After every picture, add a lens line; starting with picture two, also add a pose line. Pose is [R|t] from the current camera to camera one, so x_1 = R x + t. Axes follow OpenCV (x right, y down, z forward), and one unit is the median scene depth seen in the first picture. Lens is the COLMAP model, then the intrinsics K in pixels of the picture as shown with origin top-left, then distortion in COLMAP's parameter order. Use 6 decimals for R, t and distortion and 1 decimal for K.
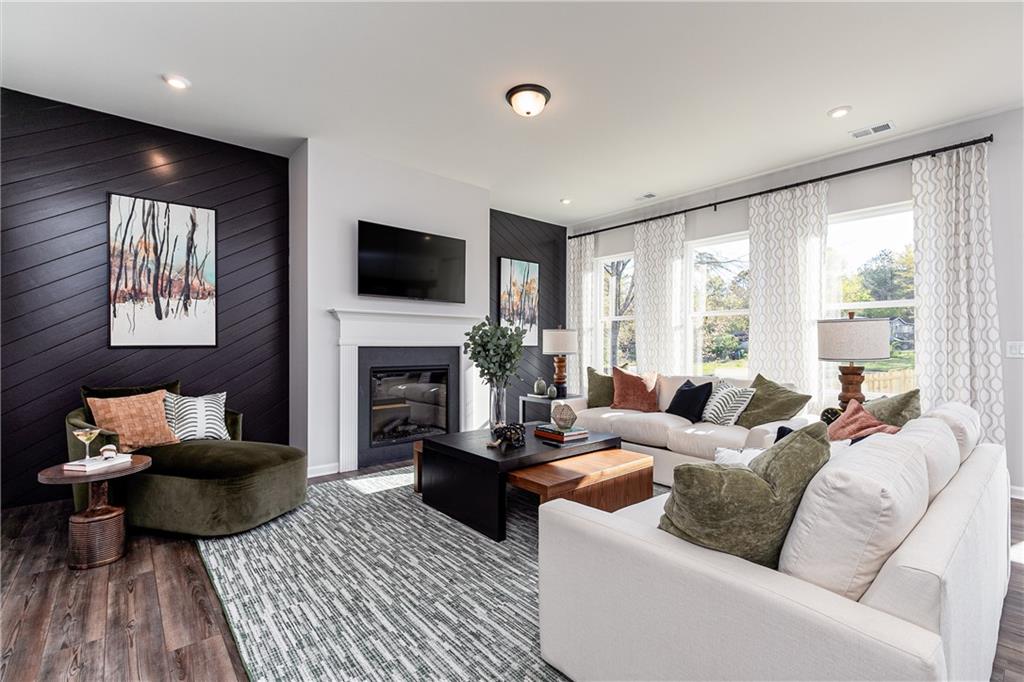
lens RADIAL K [[453.9, 0, 513.5], [0, 453.9, 345.7], [0, 0, 1]] dist [0.001721, 0.000066]
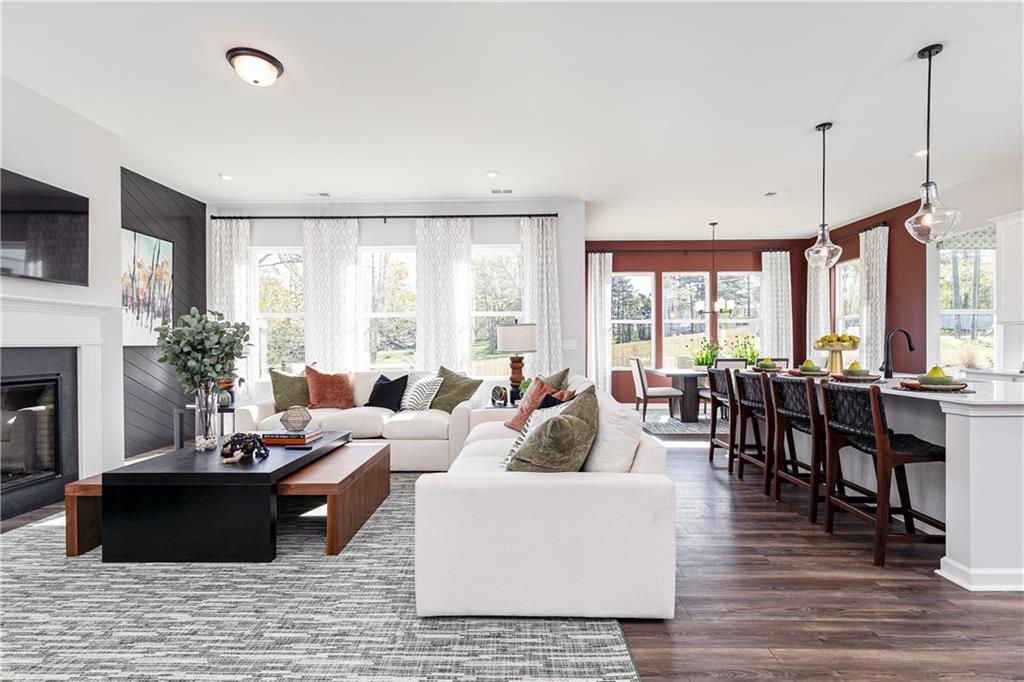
lens RADIAL K [[461.6, 0, 513.1], [0, 461.6, 345.0], [0, 0, 1]] dist [0.001900, -0.000083]
pose [[0.663141, -0.007585, 0.748456, -0.266684], [0.008143, 0.999963, 0.002919, 0.002676], [-0.748450, 0.004159, 0.663178, 0.021068]]
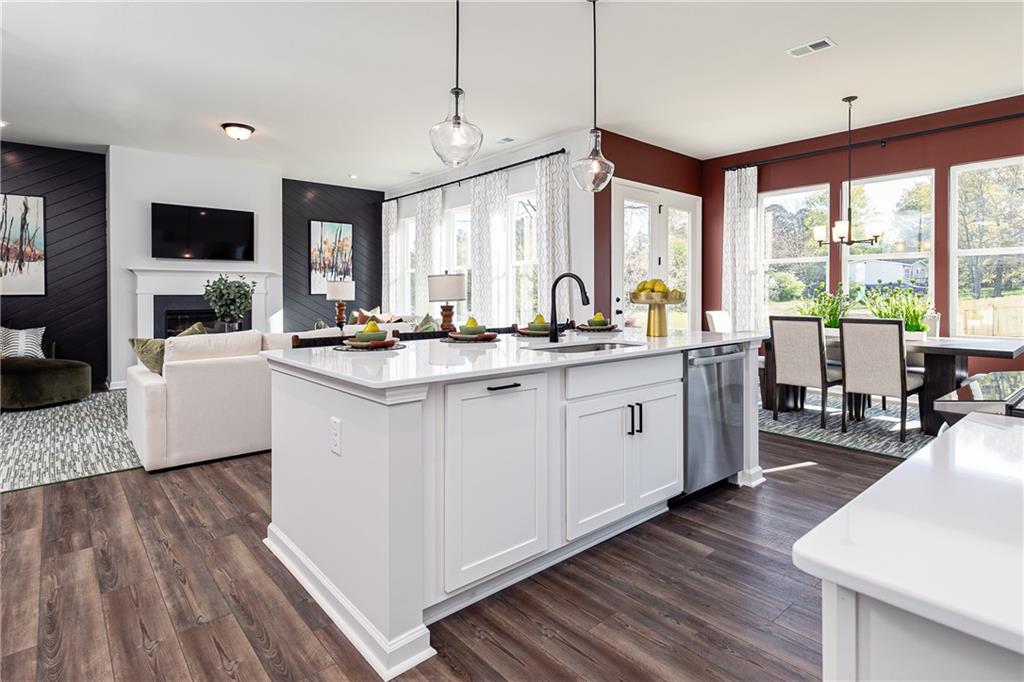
lens RADIAL K [[528.4, 0, 510.5], [0, 528.4, 294.2], [0, 0, 1]] dist [0.004062, 0.000833]
pose [[0.999968, -0.006321, 0.004918, 0.780225], [0.006323, 0.999980, -0.000311, 0.007253], [-0.004916, 0.000342, 0.999988, -0.642566]]
